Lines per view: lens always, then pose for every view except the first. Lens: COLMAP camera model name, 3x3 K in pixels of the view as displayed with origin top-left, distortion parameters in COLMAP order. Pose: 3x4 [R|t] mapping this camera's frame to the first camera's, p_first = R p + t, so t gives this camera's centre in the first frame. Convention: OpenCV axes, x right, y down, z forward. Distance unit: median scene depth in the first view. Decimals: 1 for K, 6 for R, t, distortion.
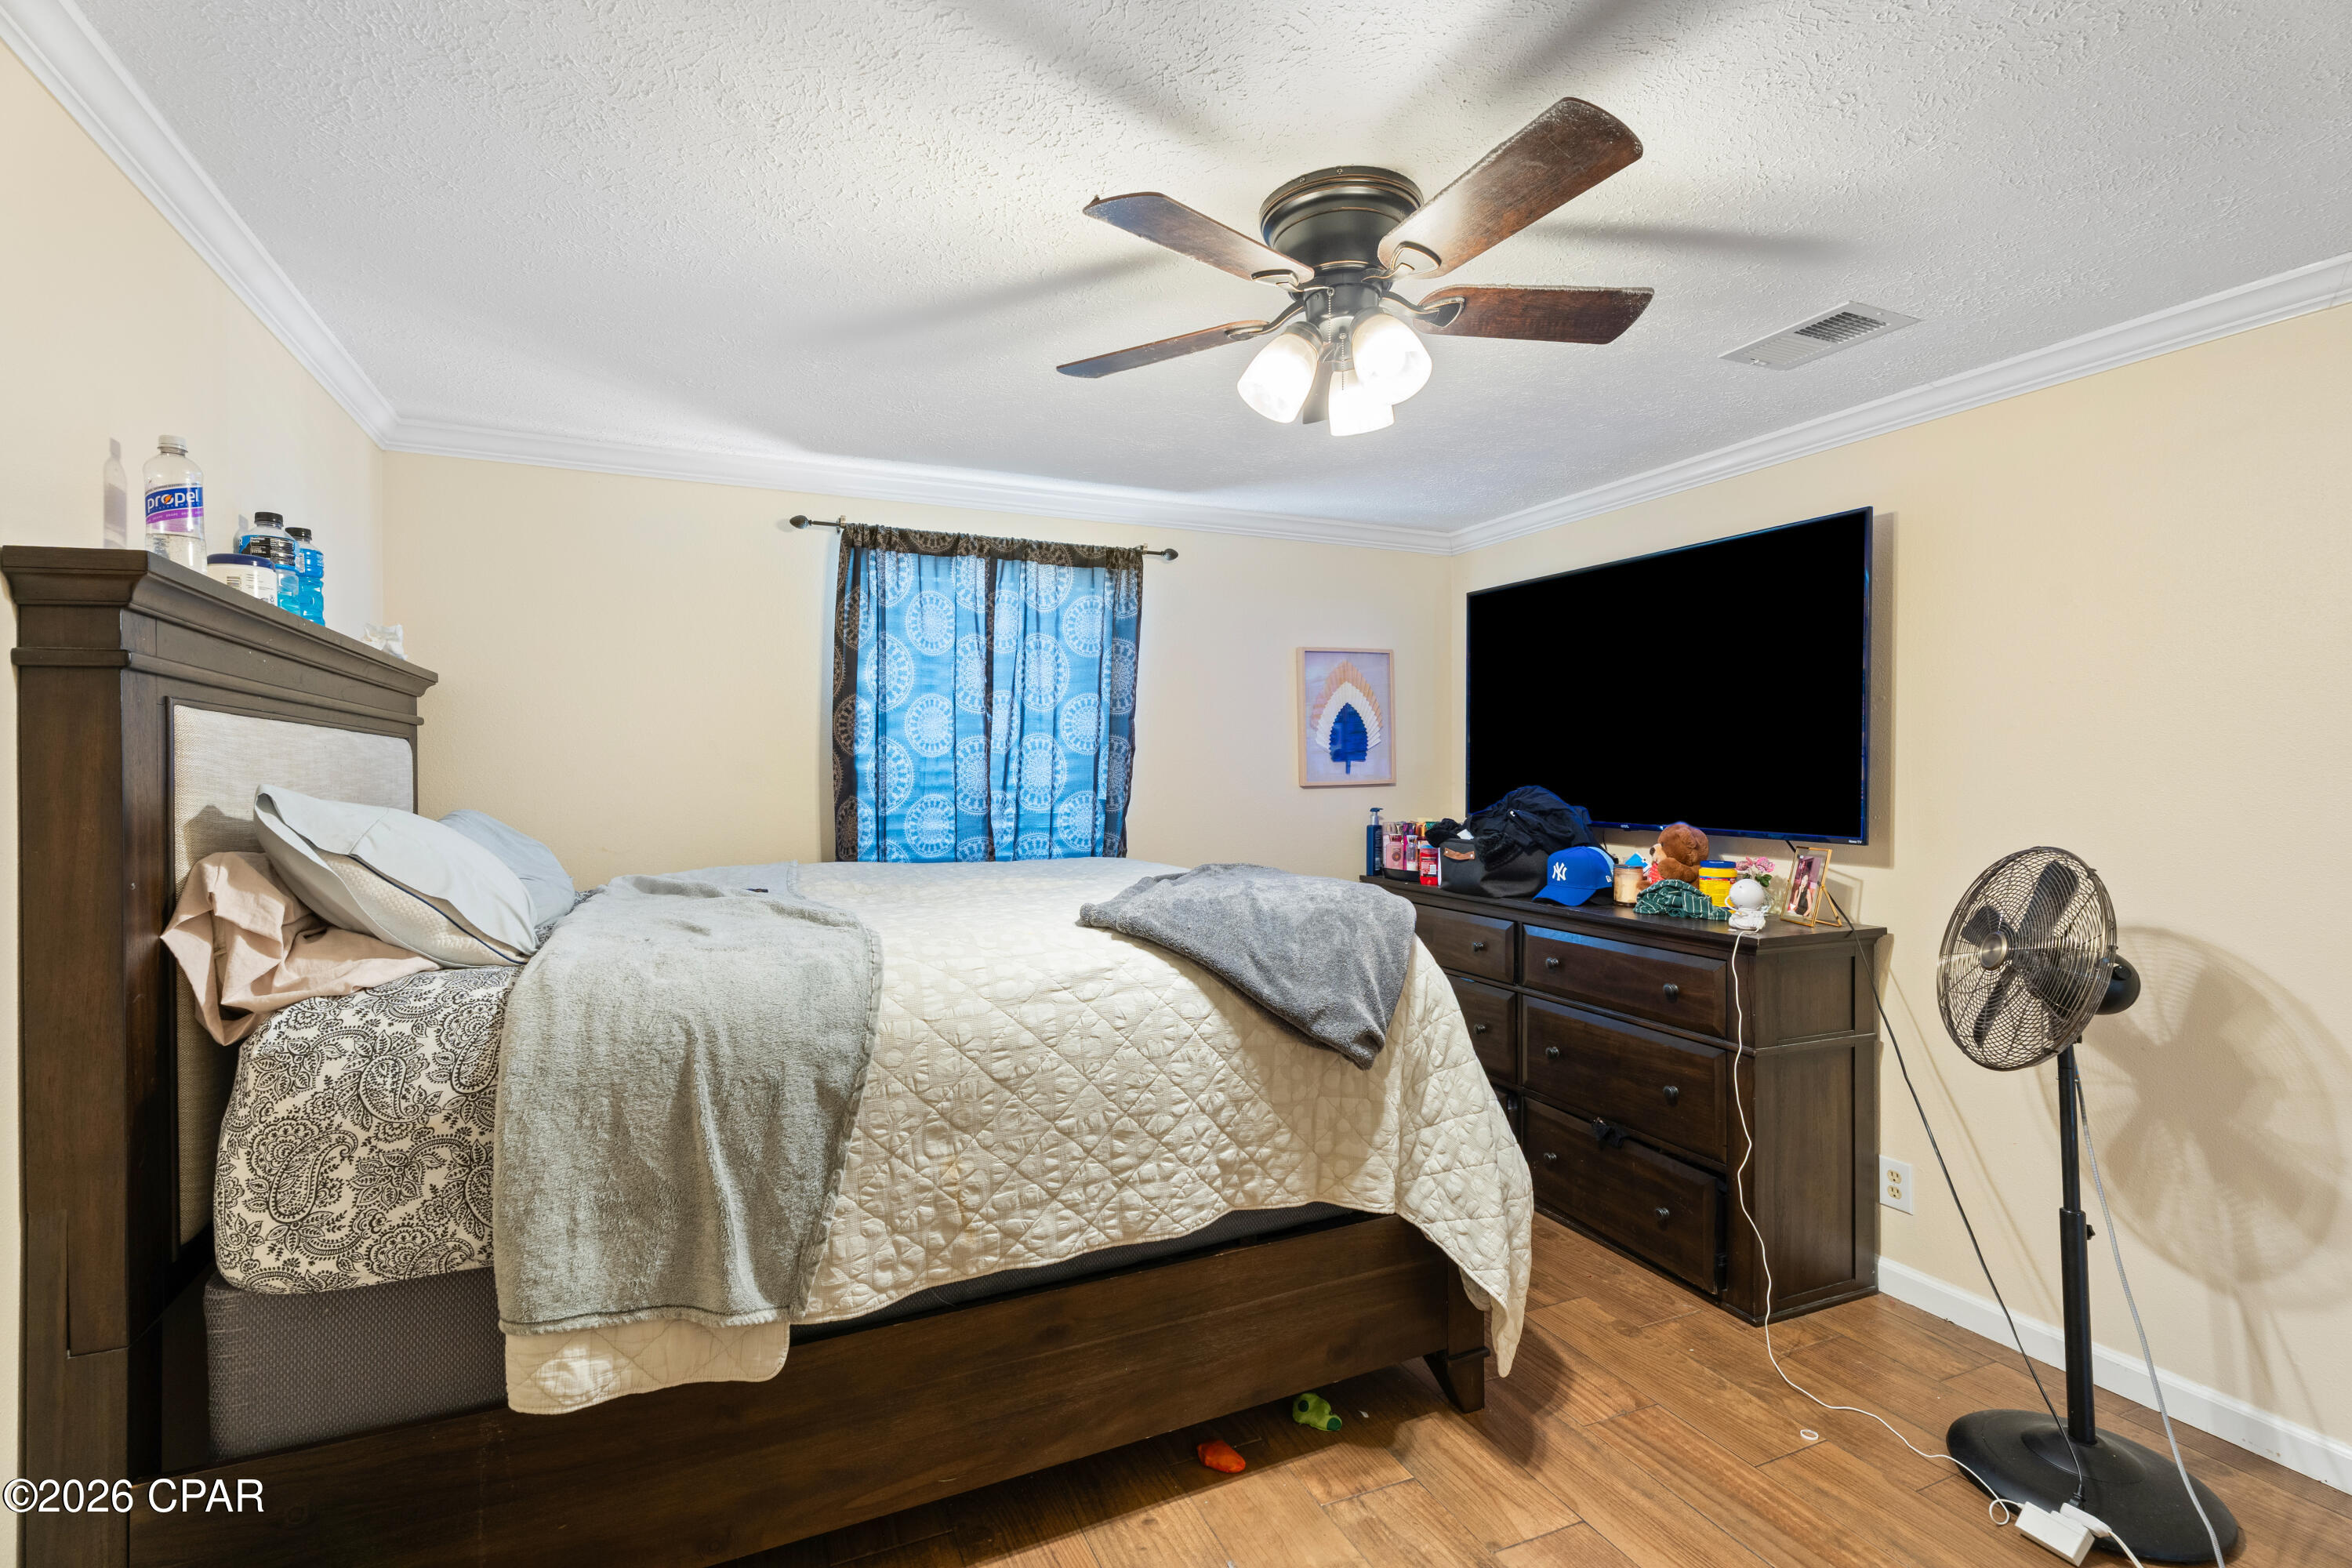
lens RADIAL K [[1052.1, 0, 1175.4], [0, 1052.1, 774.5], [0, 0, 1]] dist [-0.000825, -0.000116]
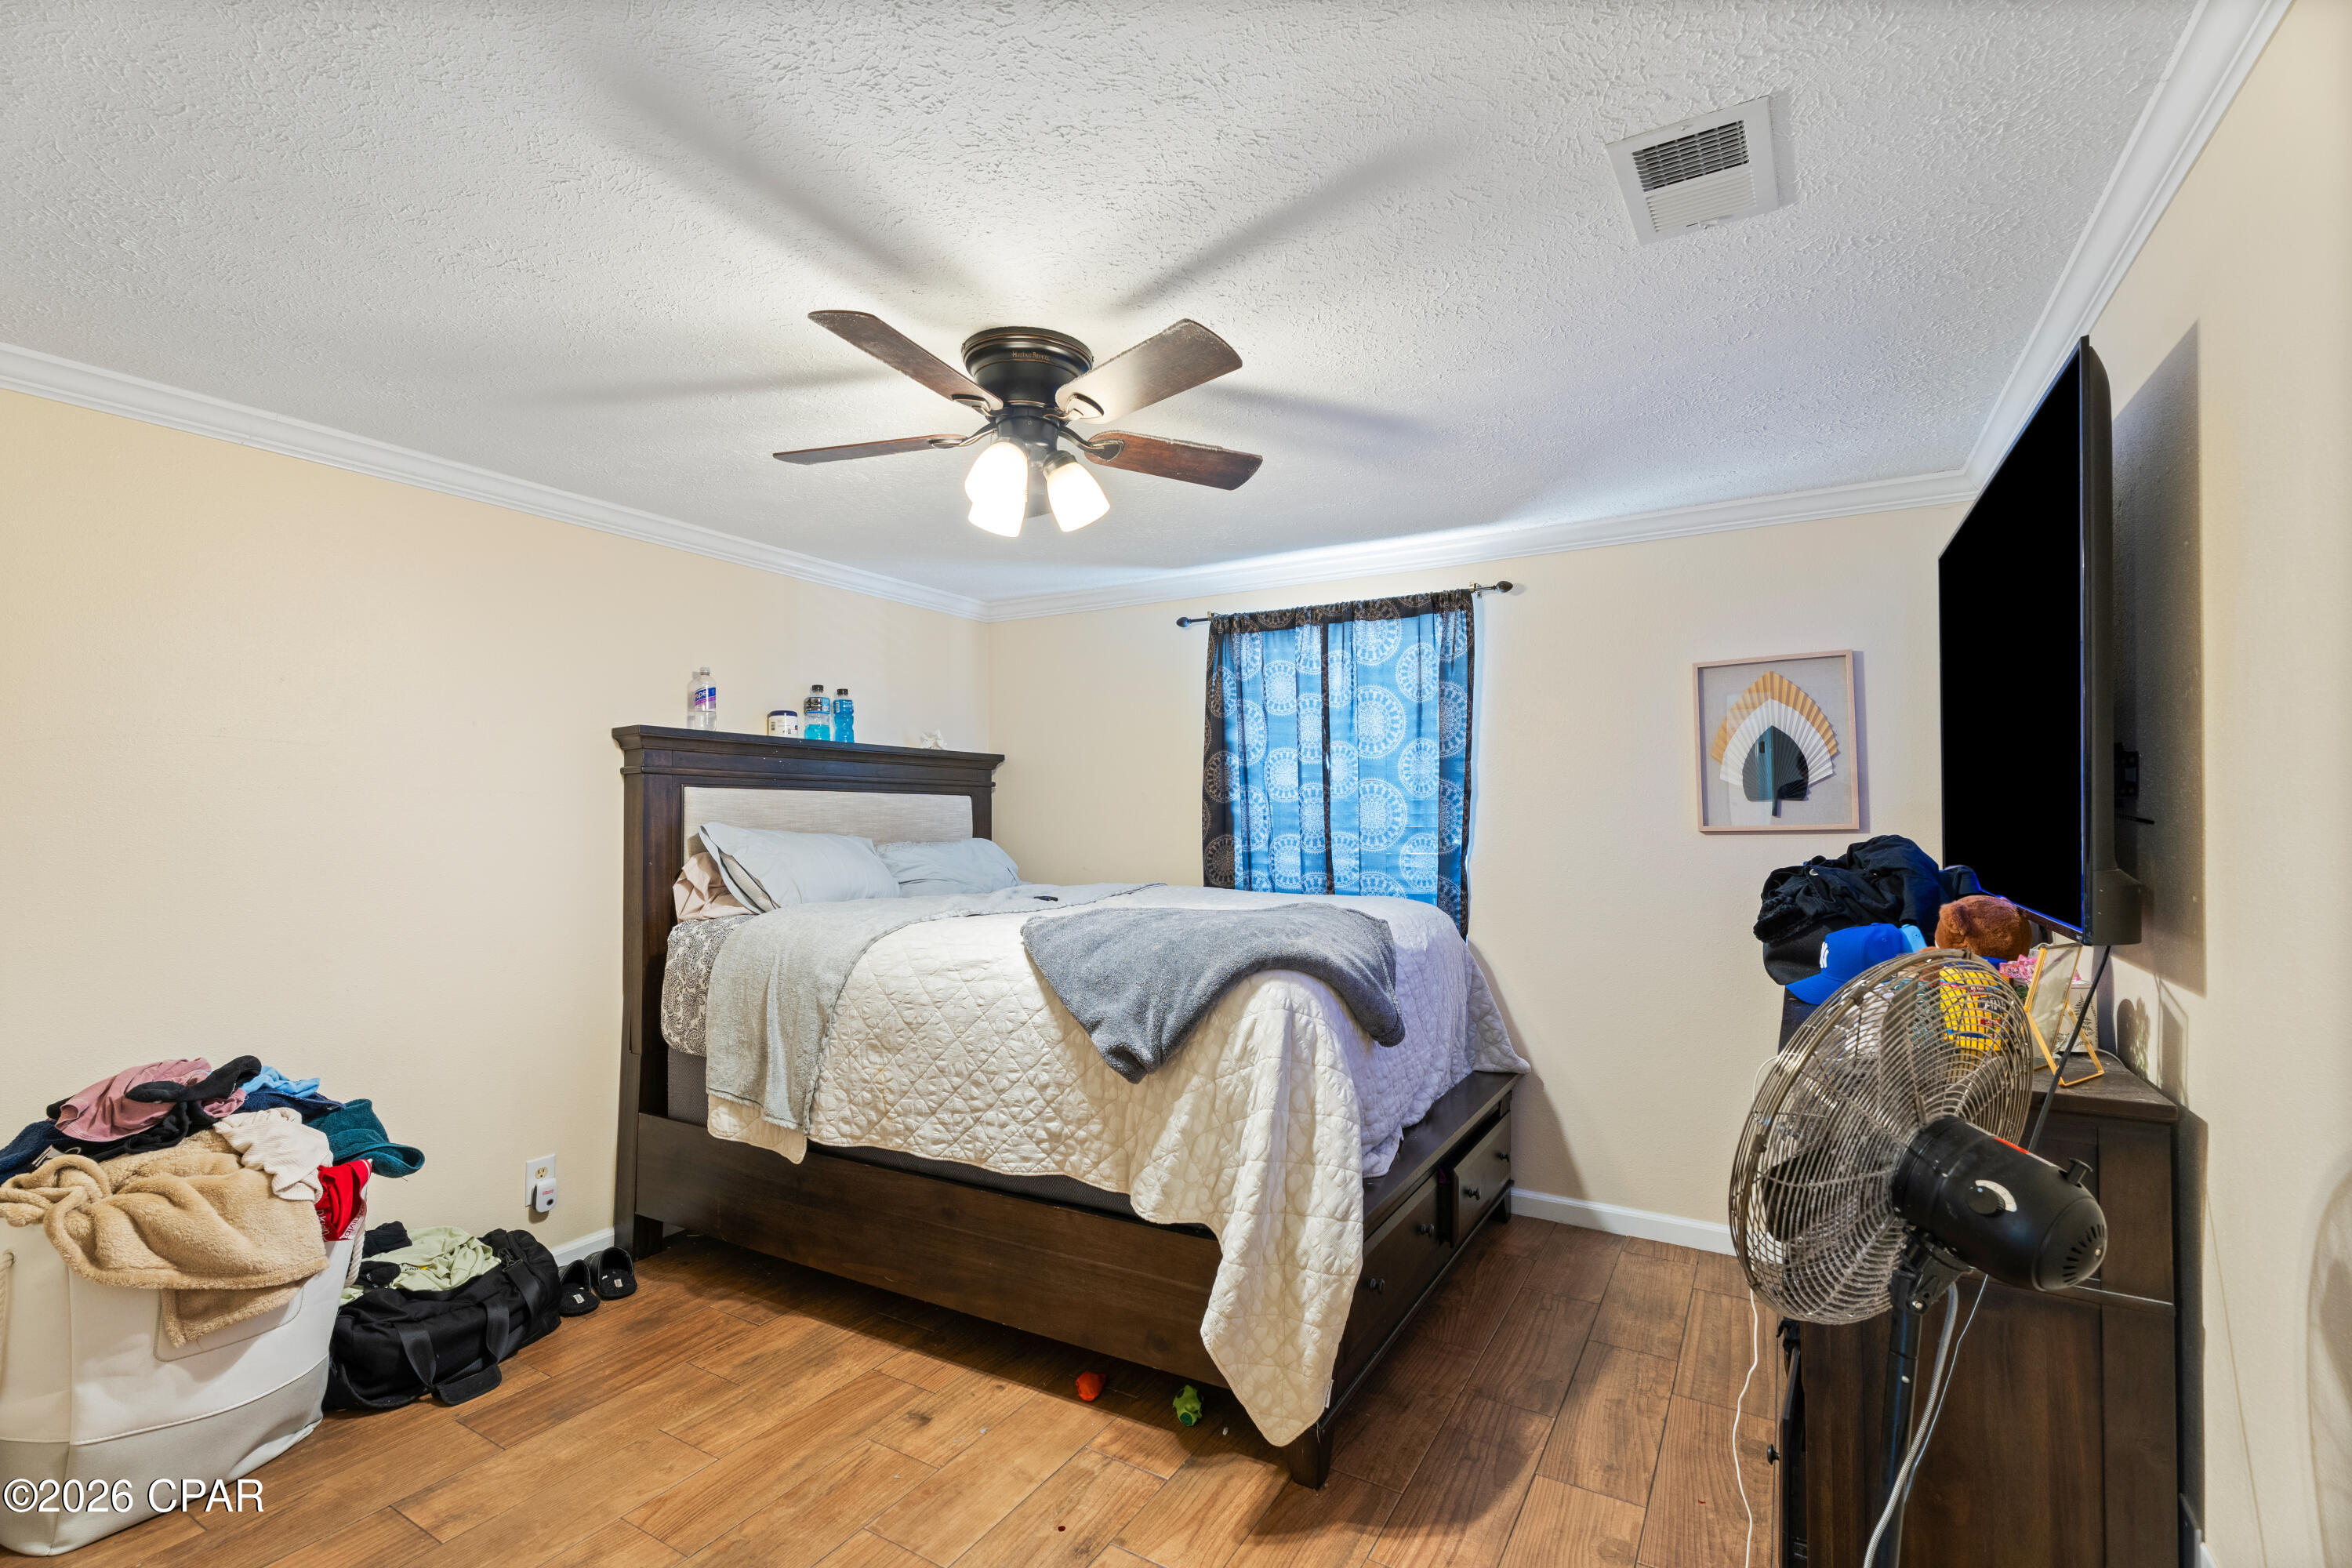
lens RADIAL K [[1052.1, 0, 1188.3], [0, 1052.1, 801.3], [0, 0, 1]] dist [-0.000825, -0.000116]
pose [[0.589489, -0.011398, -0.807696, 1.082680], [0.000442, 0.999905, -0.013787, -0.001929], [0.807776, 0.007770, 0.589438, 0.376427]]
